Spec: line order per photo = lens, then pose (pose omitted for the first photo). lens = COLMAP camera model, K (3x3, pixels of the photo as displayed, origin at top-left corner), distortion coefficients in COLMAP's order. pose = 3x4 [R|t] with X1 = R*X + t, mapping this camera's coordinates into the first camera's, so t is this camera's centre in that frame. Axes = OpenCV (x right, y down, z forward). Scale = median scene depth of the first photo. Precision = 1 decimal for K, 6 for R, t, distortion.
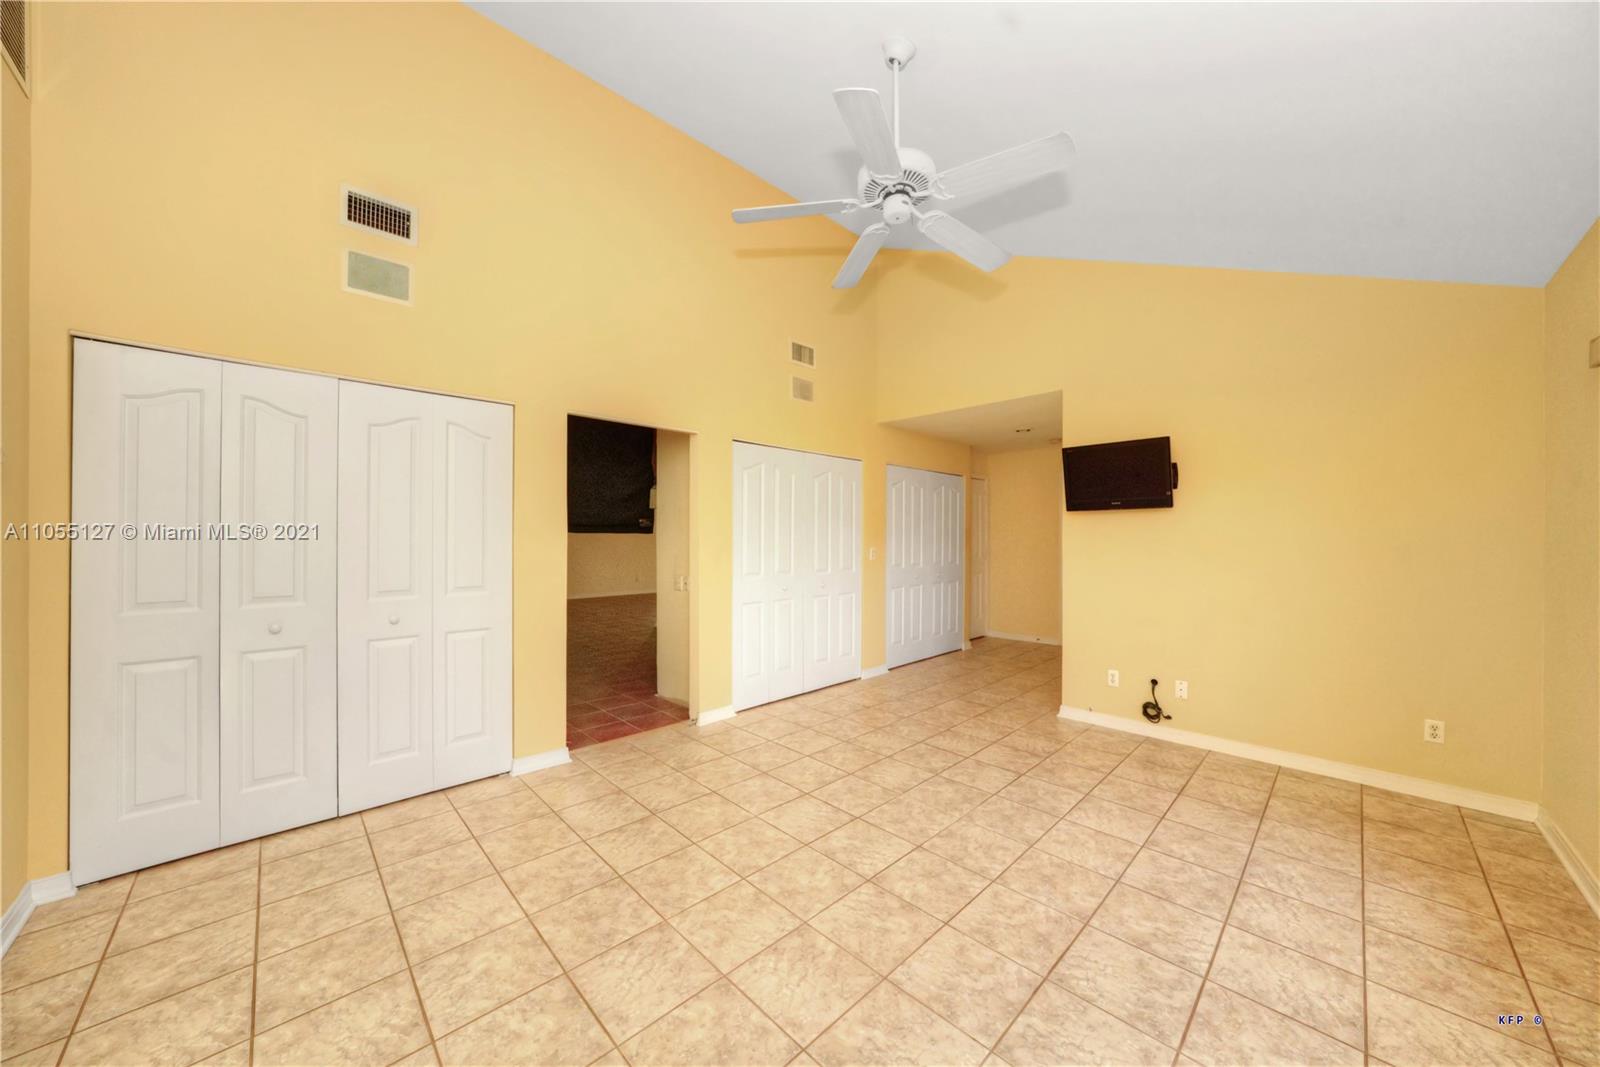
lens RADIAL K [[550.2, 0, 806.3], [0, 550.2, 536.8], [0, 0, 1]] dist [-0.027762, 0.006330]
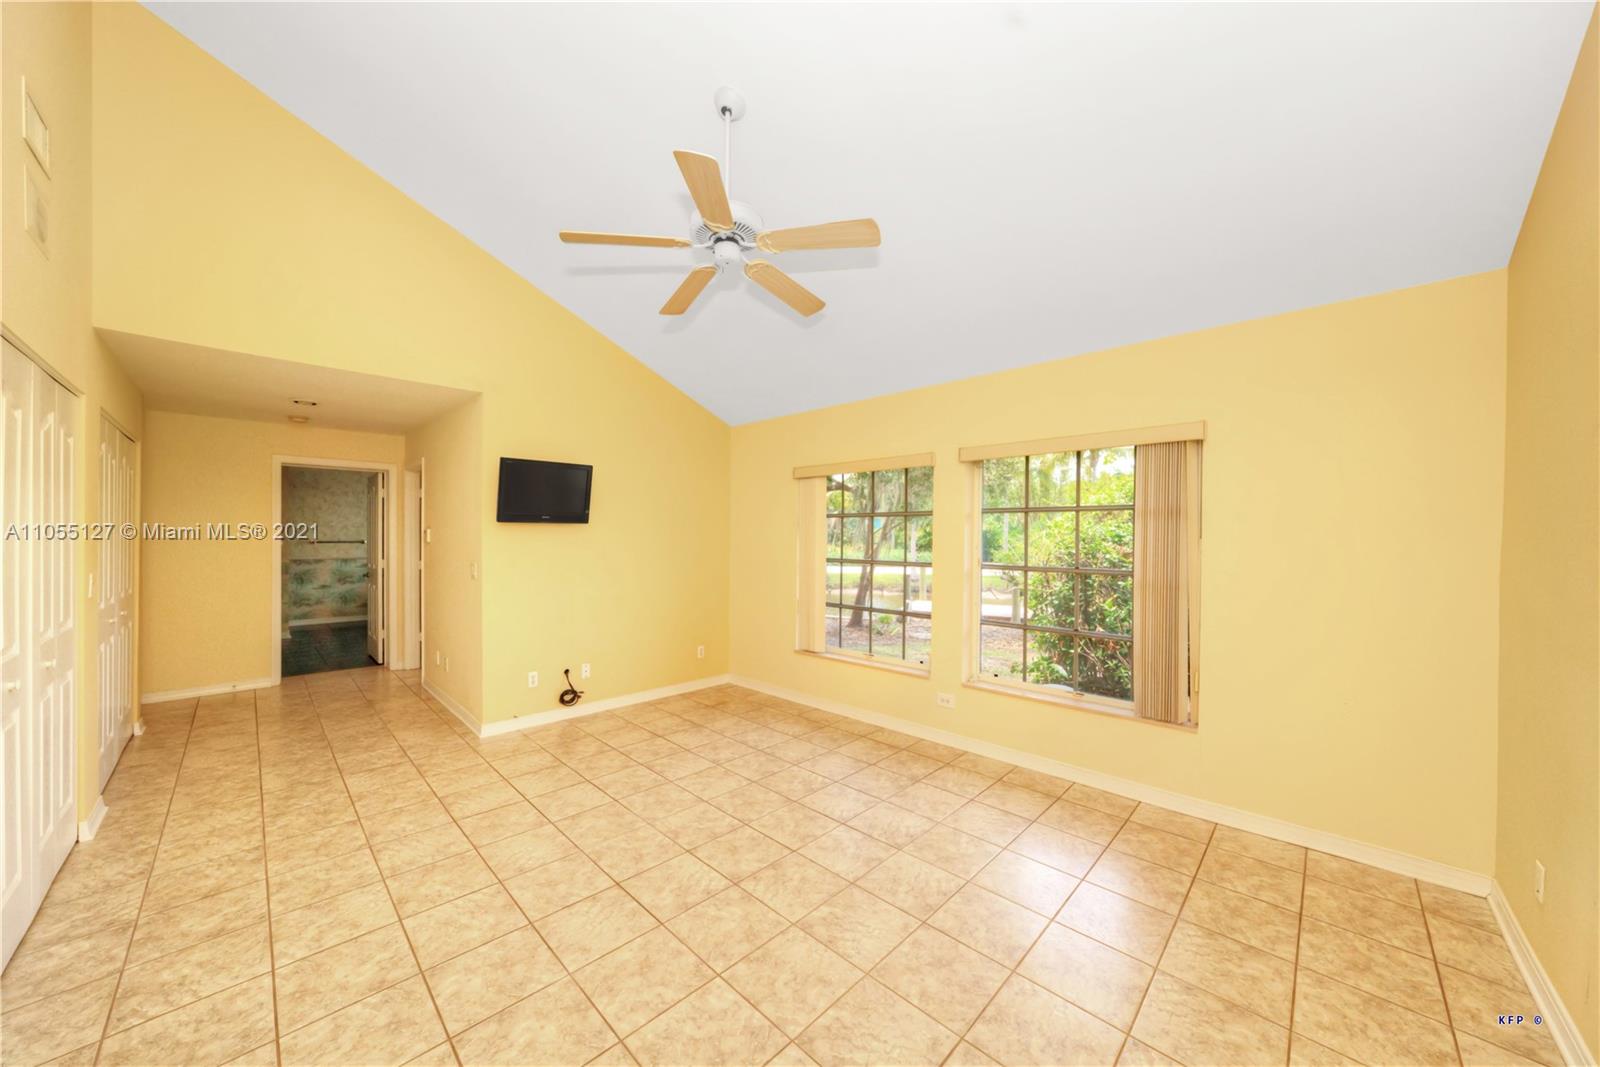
lens RADIAL K [[550.2, 0, 806.3], [0, 550.2, 536.8], [0, 0, 1]] dist [-0.027762, 0.006330]
pose [[-0.013576, -0.002366, 0.999905, -0.721624], [-0.007931, 0.999966, 0.002258, -0.039238], [-0.999876, -0.007900, -0.013594, 0.668837]]
